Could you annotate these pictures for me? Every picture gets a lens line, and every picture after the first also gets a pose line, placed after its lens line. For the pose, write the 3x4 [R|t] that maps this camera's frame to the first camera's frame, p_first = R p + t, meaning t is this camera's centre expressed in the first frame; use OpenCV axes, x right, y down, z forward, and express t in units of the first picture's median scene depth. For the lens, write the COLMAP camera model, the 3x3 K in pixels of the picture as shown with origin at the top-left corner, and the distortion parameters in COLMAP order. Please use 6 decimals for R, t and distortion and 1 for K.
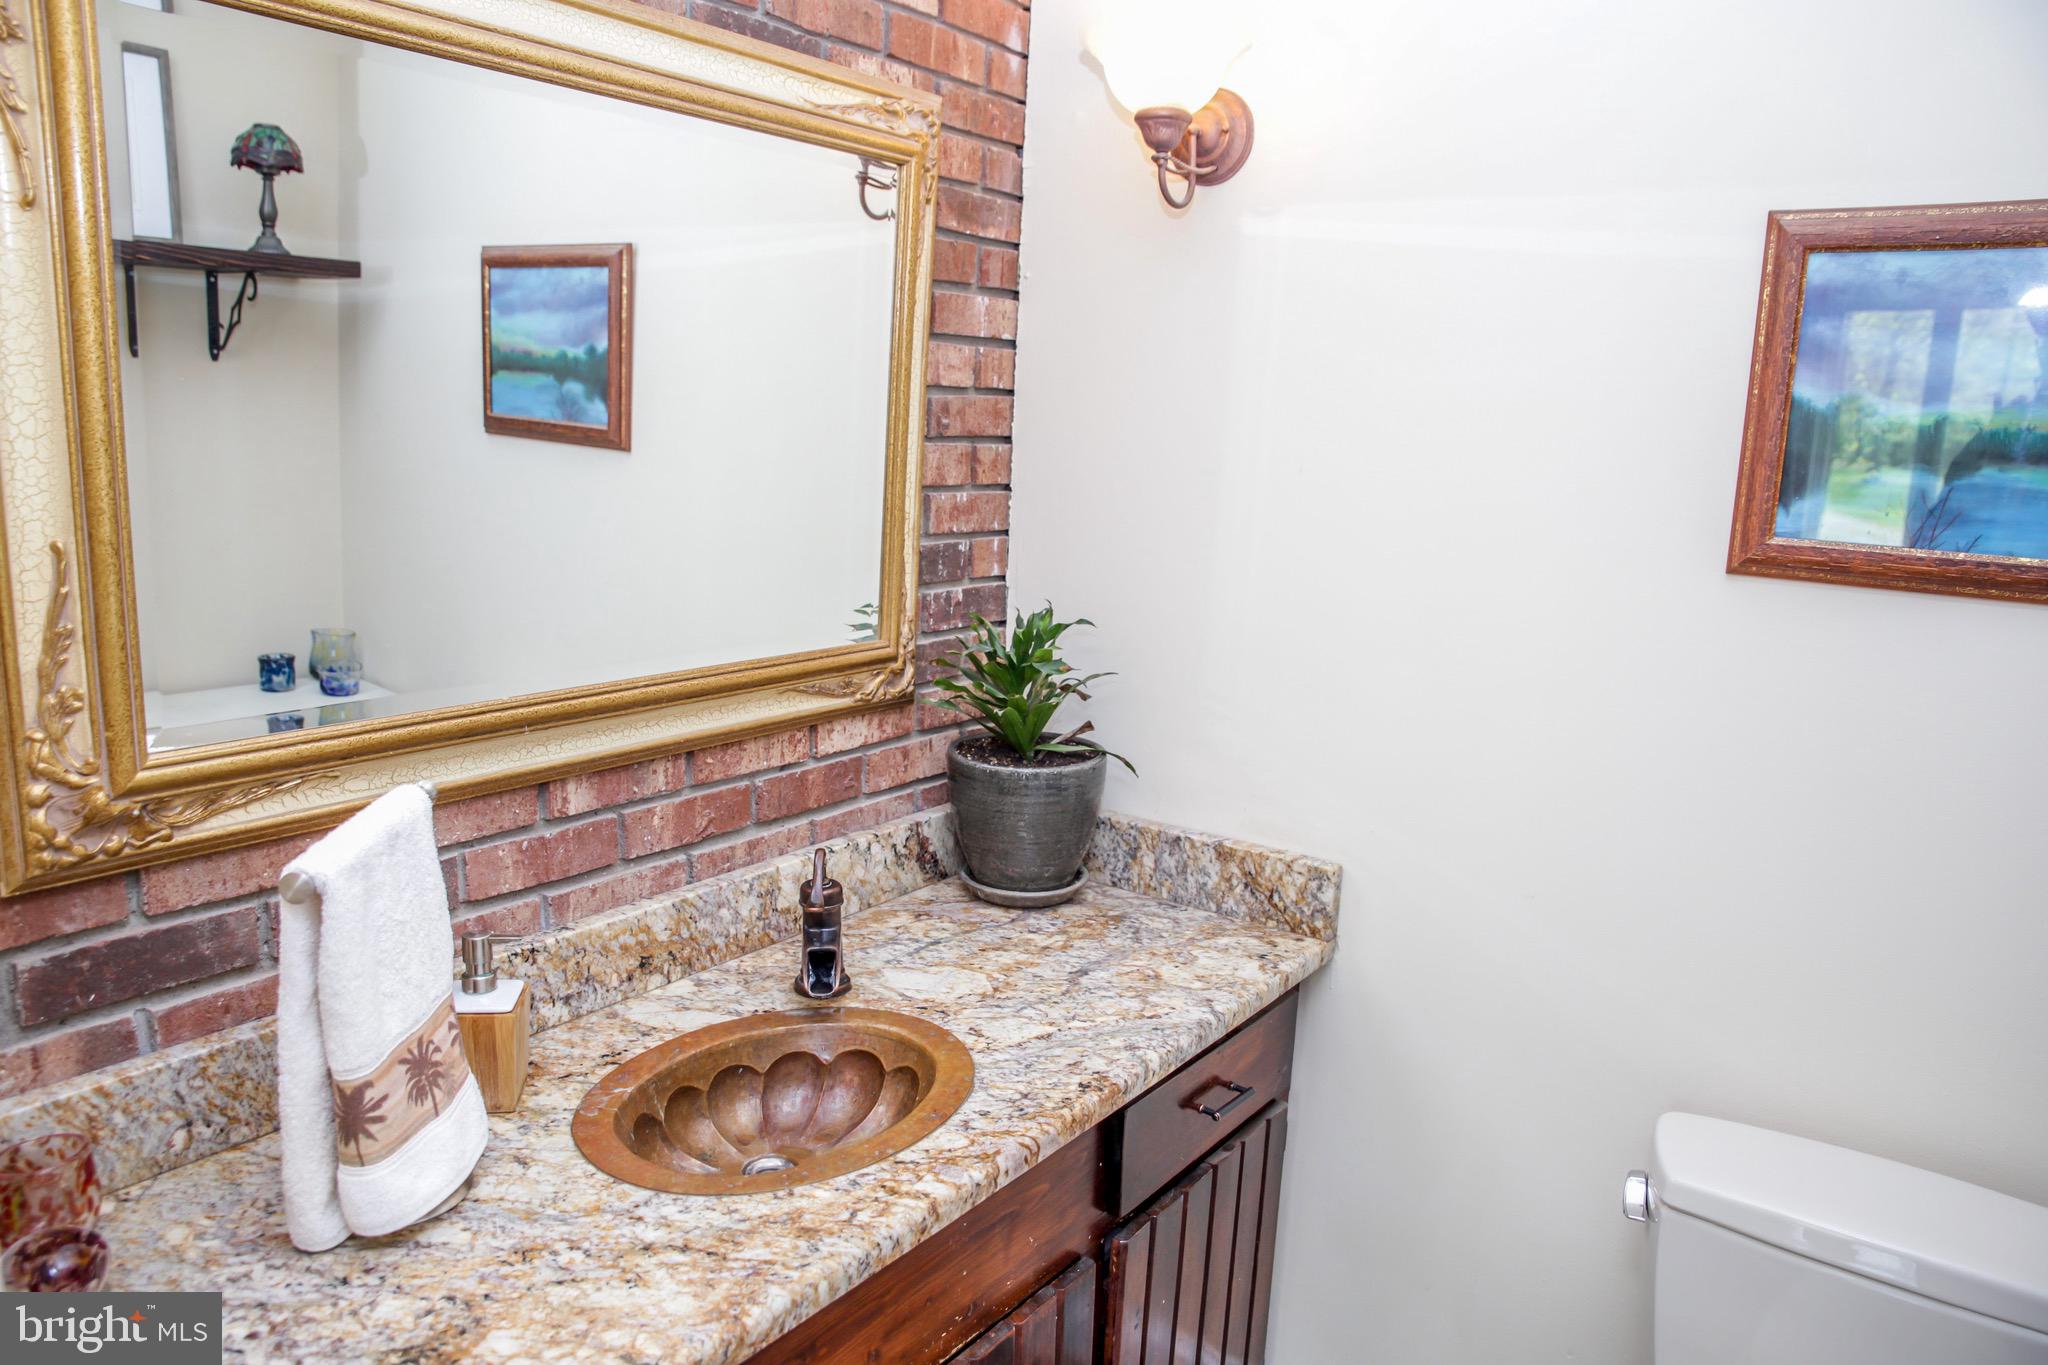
lens RADIAL K [[1400.7, 0, 1026.2], [0, 1400.7, 681.9], [0, 0, 1]] dist [-0.128585, 0.088981]
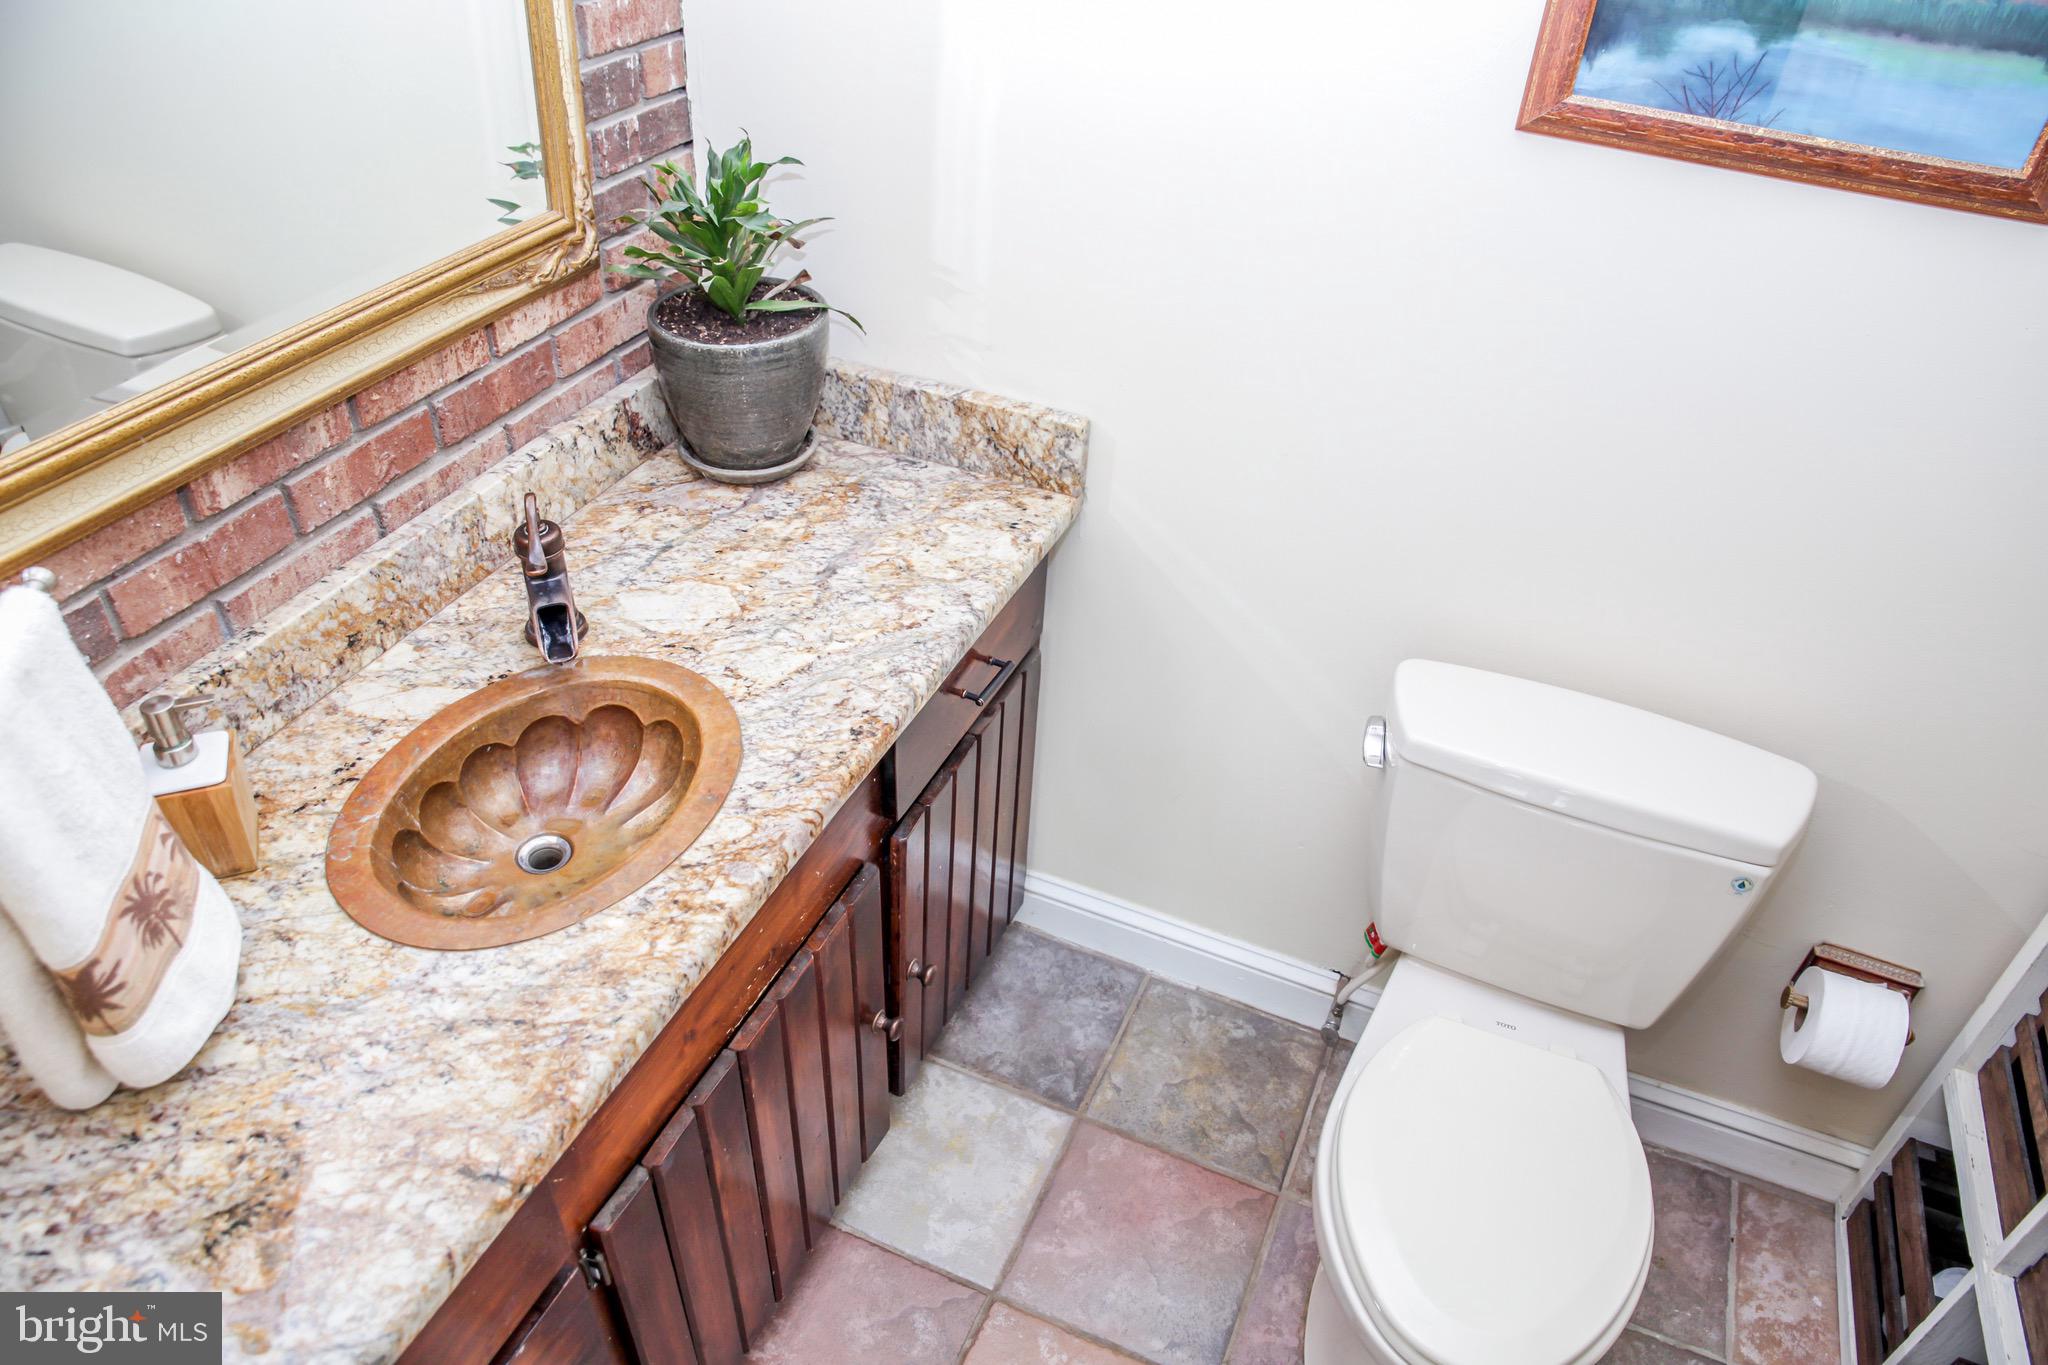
lens RADIAL K [[1400.7, 0, 1024.9], [0, 1400.7, 682.1], [0, 0, 1]] dist [-0.128585, 0.088981]
pose [[0.973773, -0.126713, 0.188972, -0.022544], [0.026267, 0.887619, 0.459830, -0.177813], [-0.226002, -0.442806, 0.867667, 0.123989]]
